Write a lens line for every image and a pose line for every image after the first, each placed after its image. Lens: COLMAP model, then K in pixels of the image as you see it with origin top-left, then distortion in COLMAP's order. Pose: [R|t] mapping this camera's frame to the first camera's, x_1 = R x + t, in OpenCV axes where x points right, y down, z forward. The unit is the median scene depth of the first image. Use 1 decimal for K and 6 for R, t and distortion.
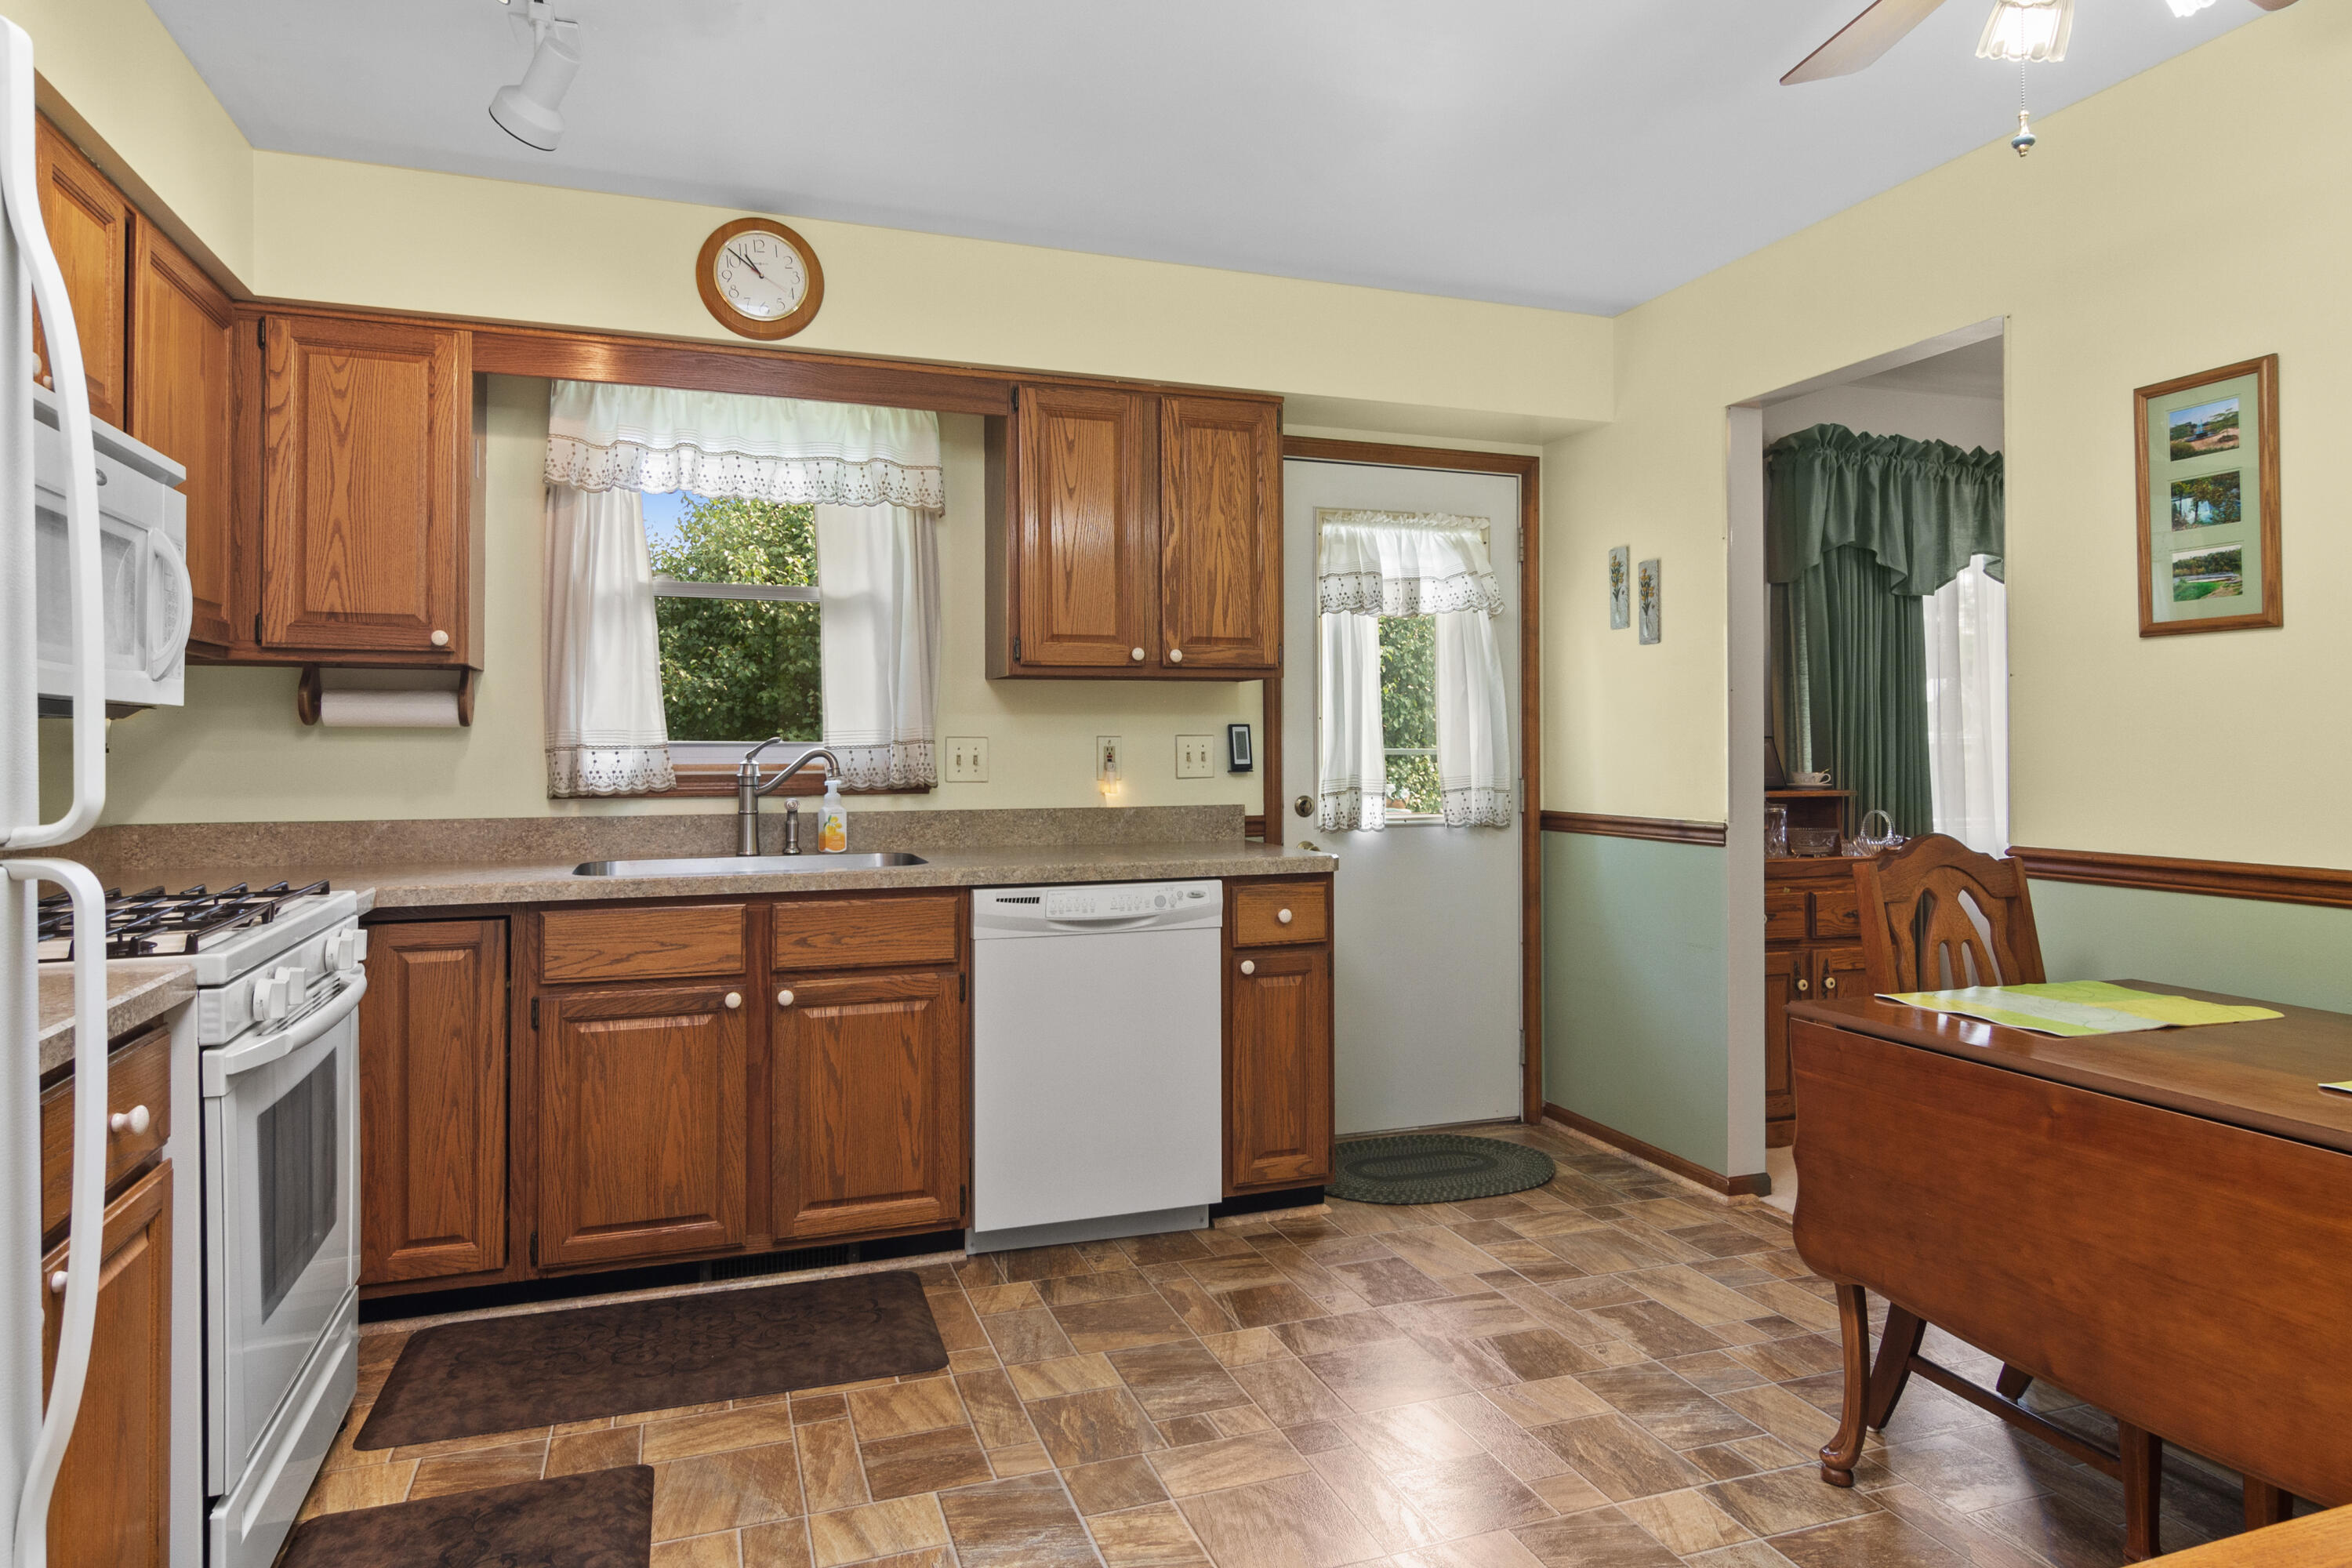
lens RADIAL K [[1370.7, 0, 1173.2], [0, 1370.7, 764.4], [0, 0, 1]] dist [0.009744, 0.000873]
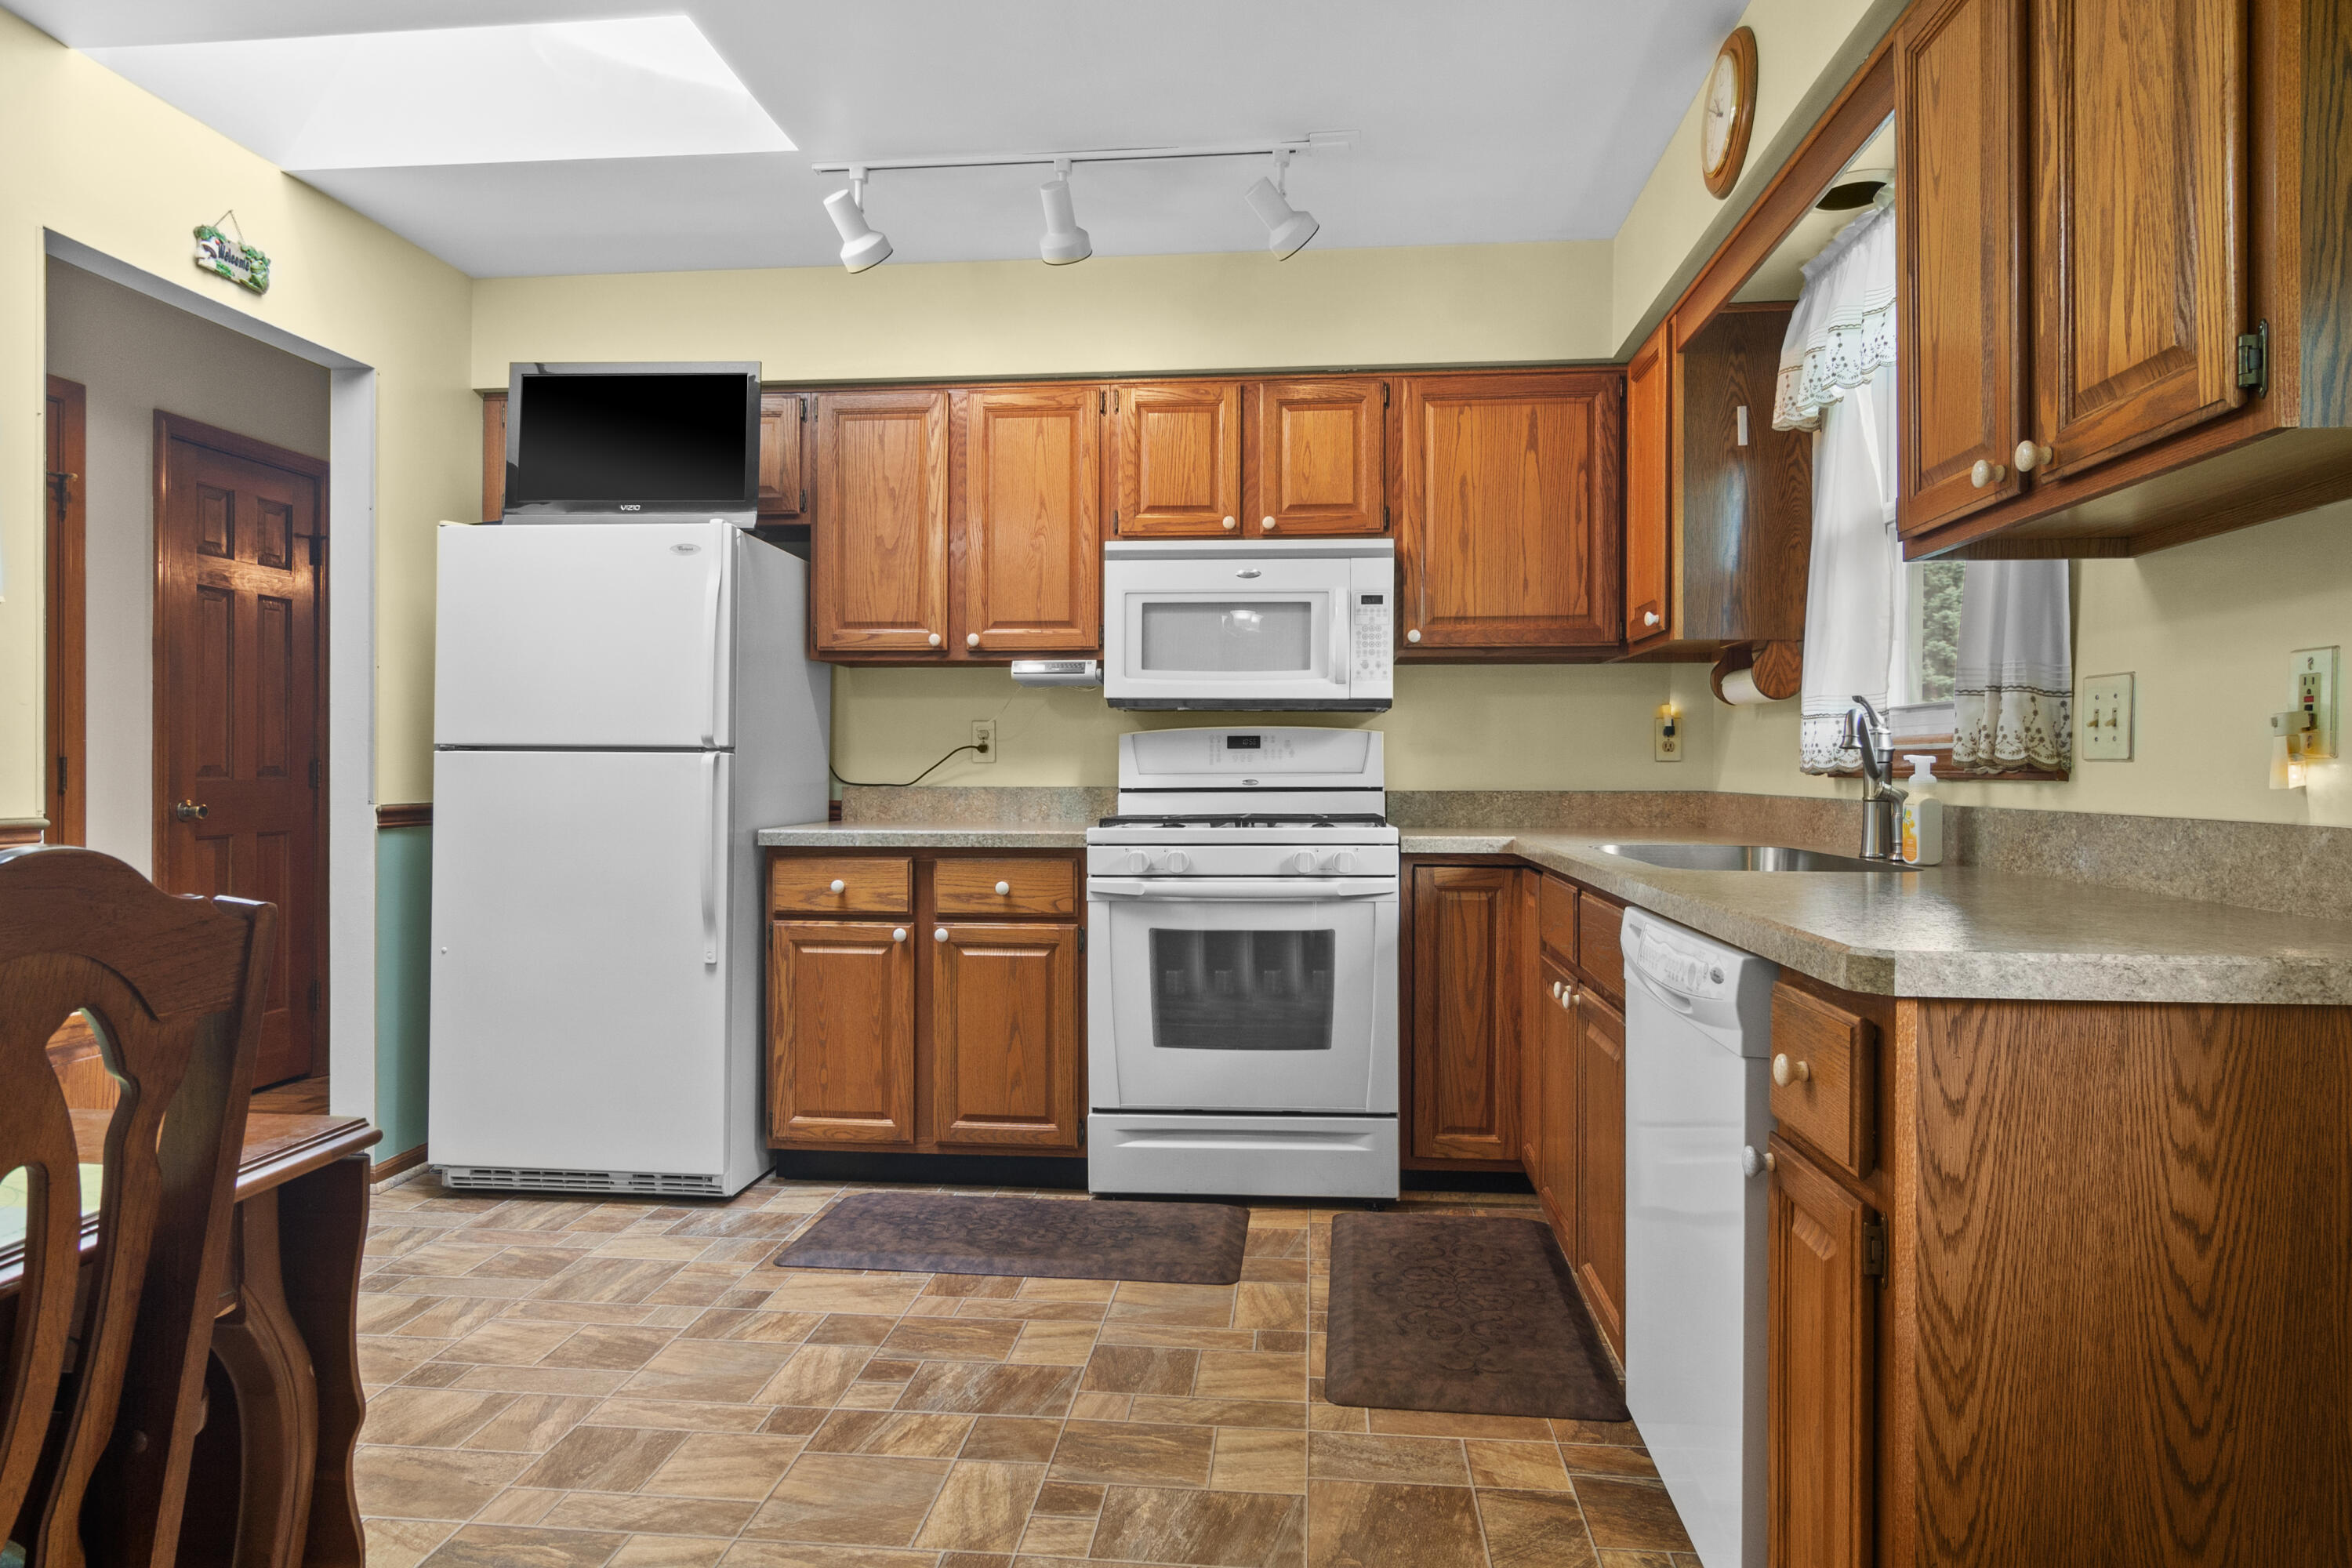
lens RADIAL K [[1345.6, 0, 1180.8], [0, 1345.6, 782.0], [0, 0, 1]] dist [0.033974, 0.000489]
pose [[-0.428506, 0.012193, -0.903457, 0.746193], [0.007062, 0.999924, 0.010145, 0.019621], [0.903511, -0.002033, -0.428559, 1.416742]]
